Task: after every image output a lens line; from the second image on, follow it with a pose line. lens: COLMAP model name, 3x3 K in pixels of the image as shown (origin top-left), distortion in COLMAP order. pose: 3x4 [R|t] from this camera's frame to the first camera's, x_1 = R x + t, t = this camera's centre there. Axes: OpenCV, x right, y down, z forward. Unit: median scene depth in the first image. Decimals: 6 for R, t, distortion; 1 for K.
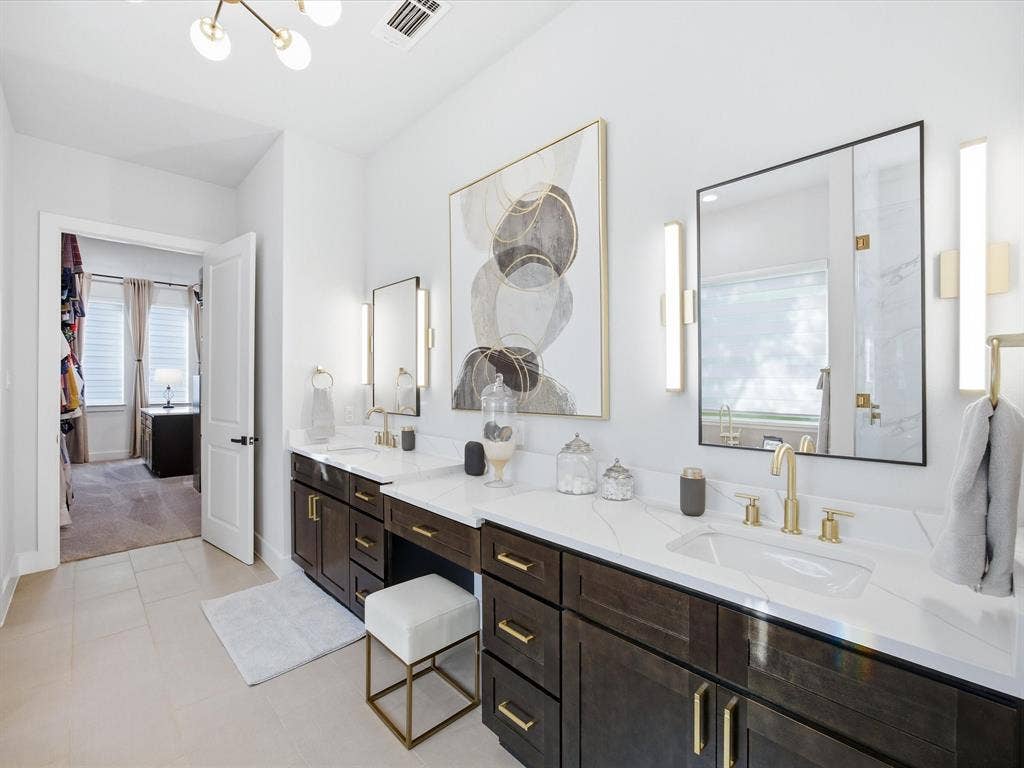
lens RADIAL K [[459.2, 0, 511.9], [0, 459.2, 381.3], [0, 0, 1]] dist [-0.021245, 0.007554]
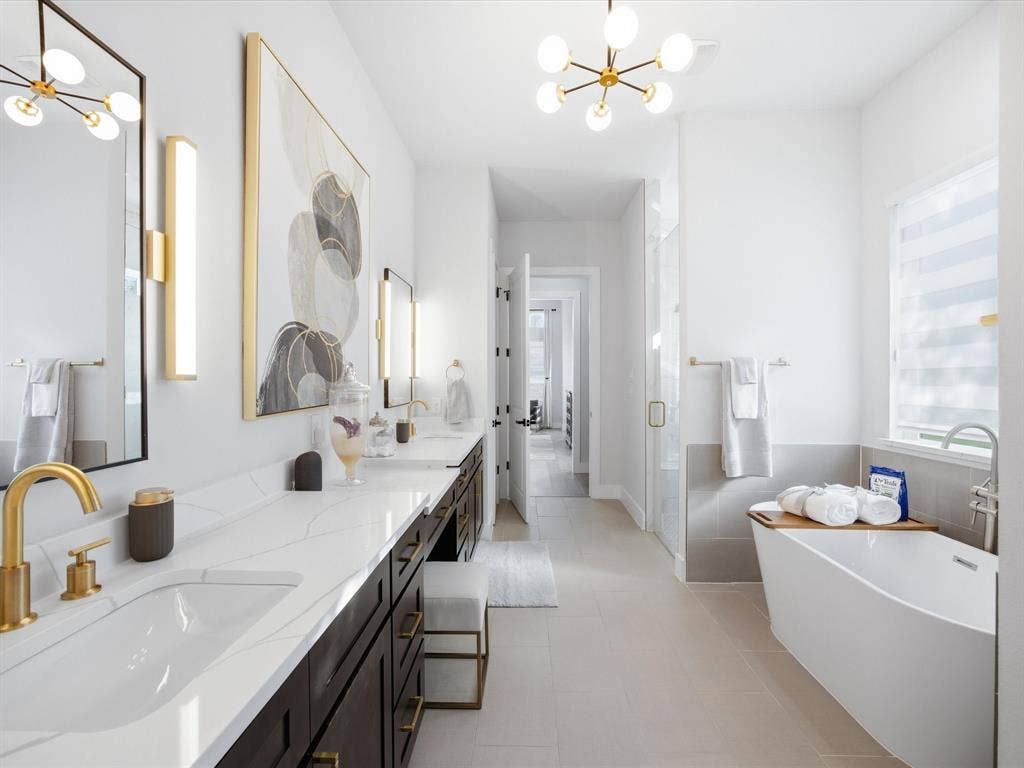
lens RADIAL K [[459.2, 0, 513.3], [0, 459.2, 381.5], [0, 0, 1]] dist [-0.021245, 0.007554]
pose [[-0.693030, -0.005476, 0.720888, -0.831849], [-0.002324, 0.999983, 0.005362, 0.013795], [-0.720905, 0.002040, -0.693030, 1.272588]]
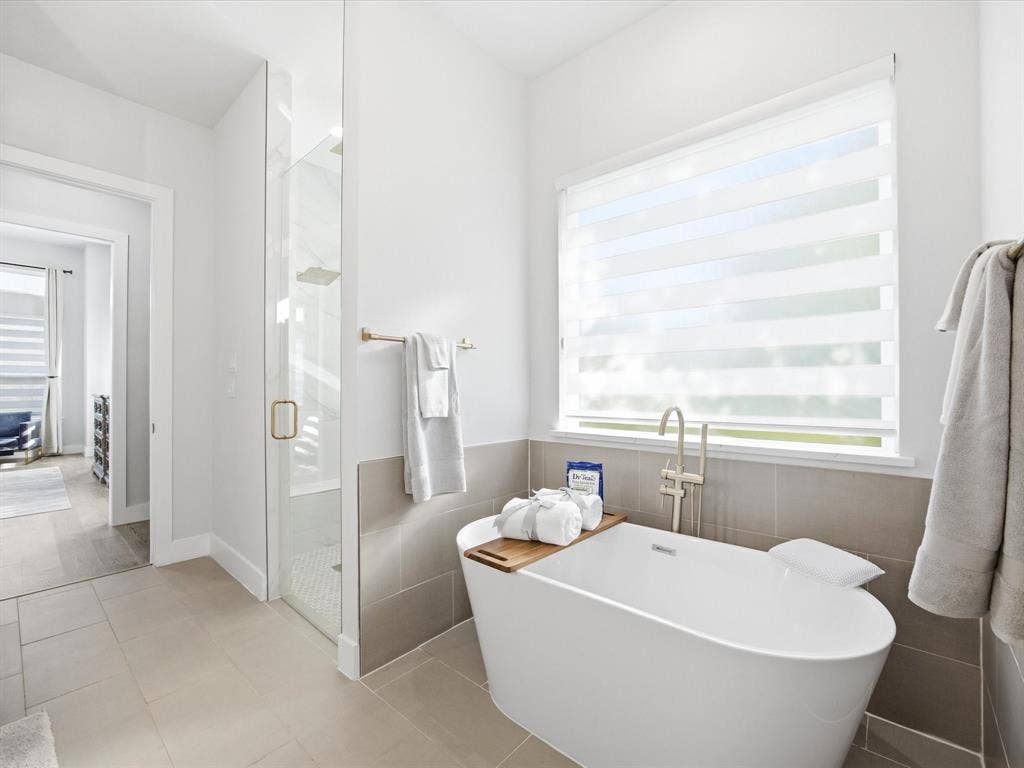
lens RADIAL K [[459.2, 0, 526.3], [0, 459.2, 380.3], [0, 0, 1]] dist [-0.021245, 0.007554]
pose [[-0.997074, -0.000660, -0.076434, -0.564149], [-0.000113, 0.999974, -0.007162, 0.043548], [0.076437, -0.007132, -0.997049, 0.971688]]
